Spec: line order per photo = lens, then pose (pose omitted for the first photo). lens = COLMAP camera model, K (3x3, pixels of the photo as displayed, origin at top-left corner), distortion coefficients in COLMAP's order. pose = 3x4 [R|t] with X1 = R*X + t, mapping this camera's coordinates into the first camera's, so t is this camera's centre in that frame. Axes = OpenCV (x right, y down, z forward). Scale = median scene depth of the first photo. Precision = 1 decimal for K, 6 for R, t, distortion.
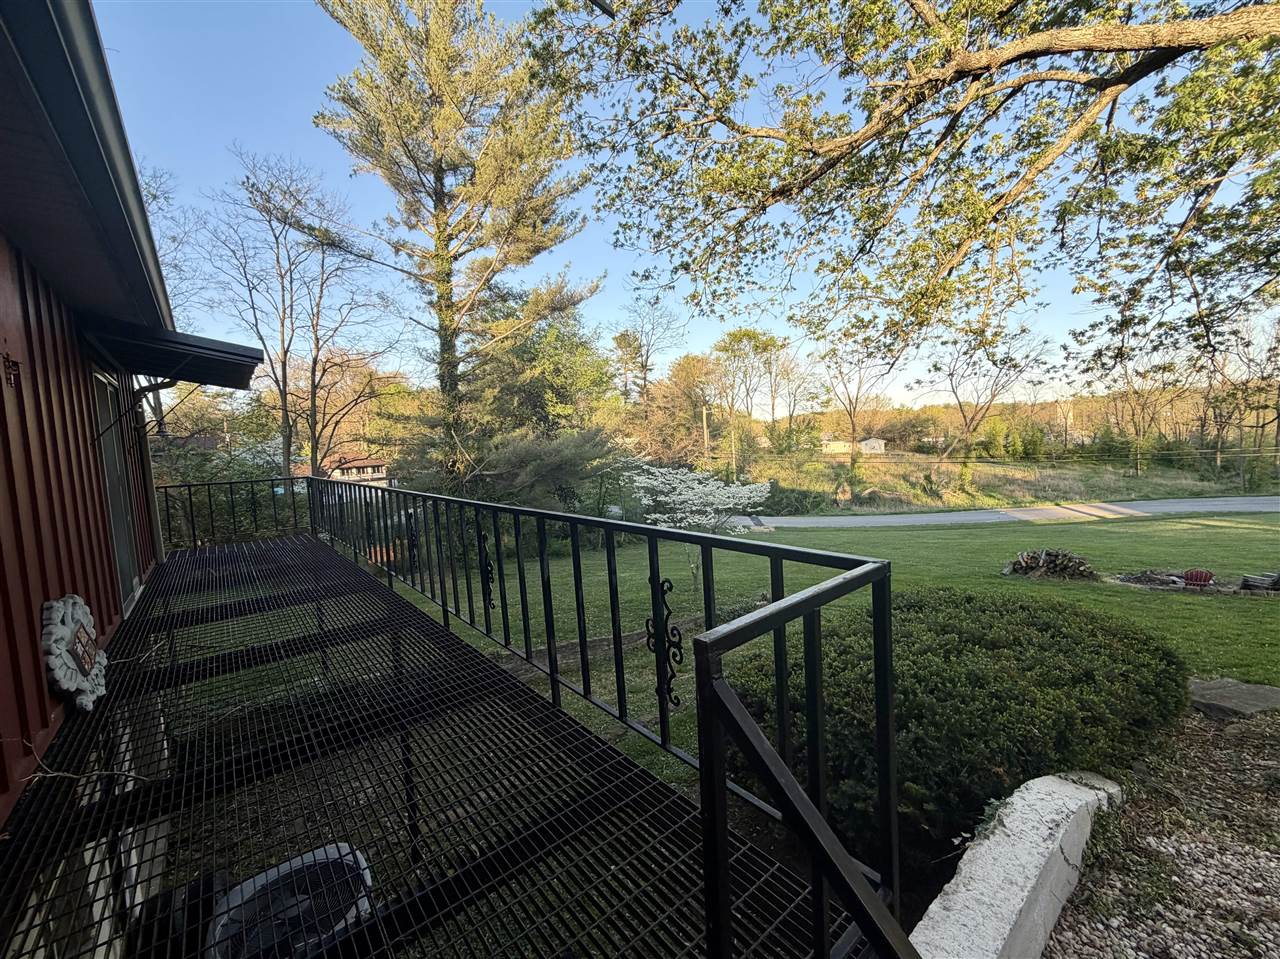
lens RADIAL K [[516.2, 0, 640.0], [0, 516.2, 479.5], [0, 0, 1]] dist [-0.000688, -0.000079]
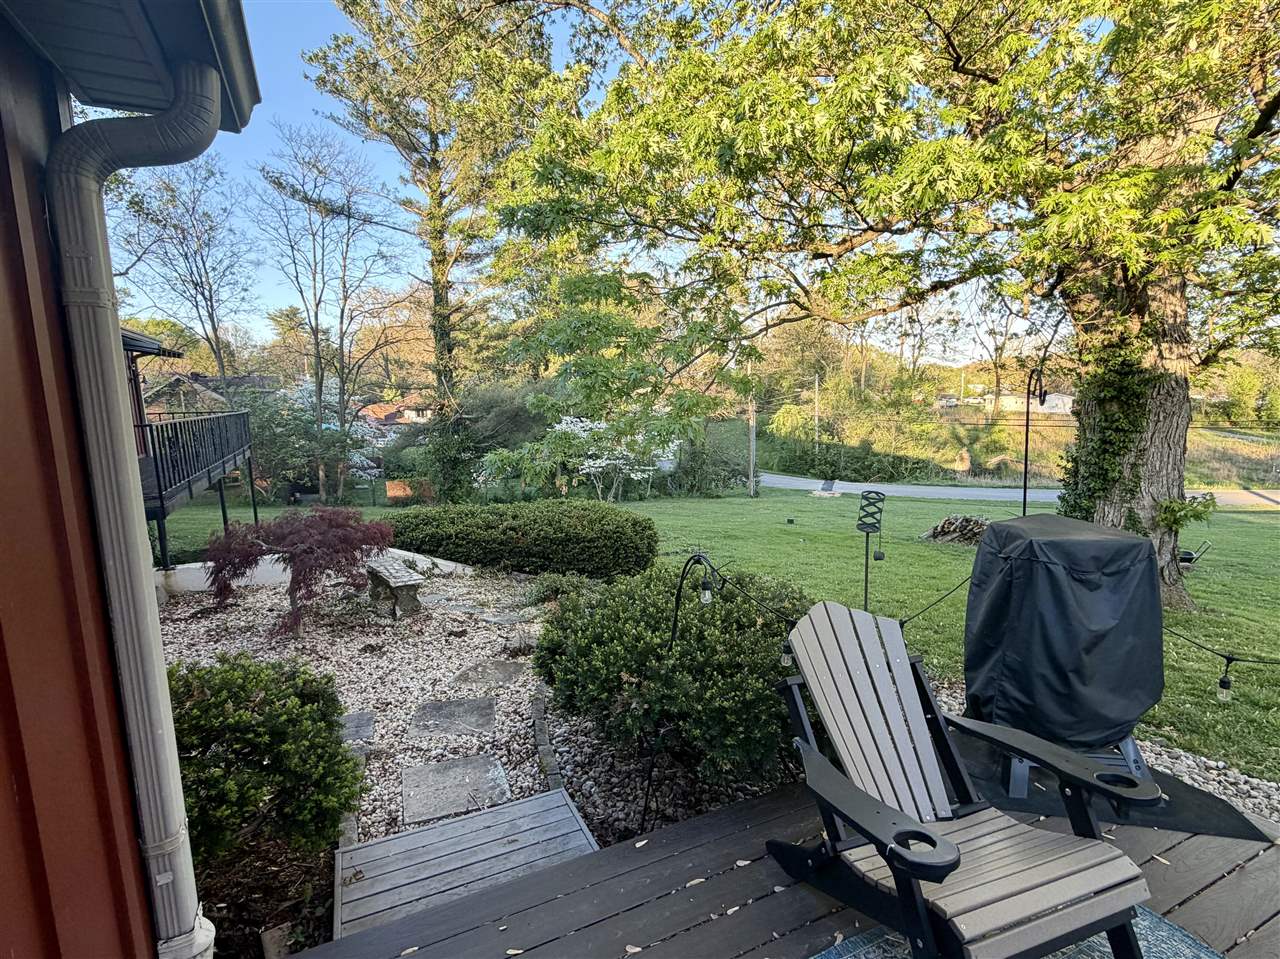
lens RADIAL K [[625.5, 0, 638.0], [0, 625.5, 477.9], [0, 0, 1]] dist [0.002414, 0.001068]
pose [[0.973774, 0.056383, -0.220419, 0.309976], [-0.041020, 0.996439, 0.073668, 0.003525], [0.223787, -0.062695, 0.972619, -0.190296]]
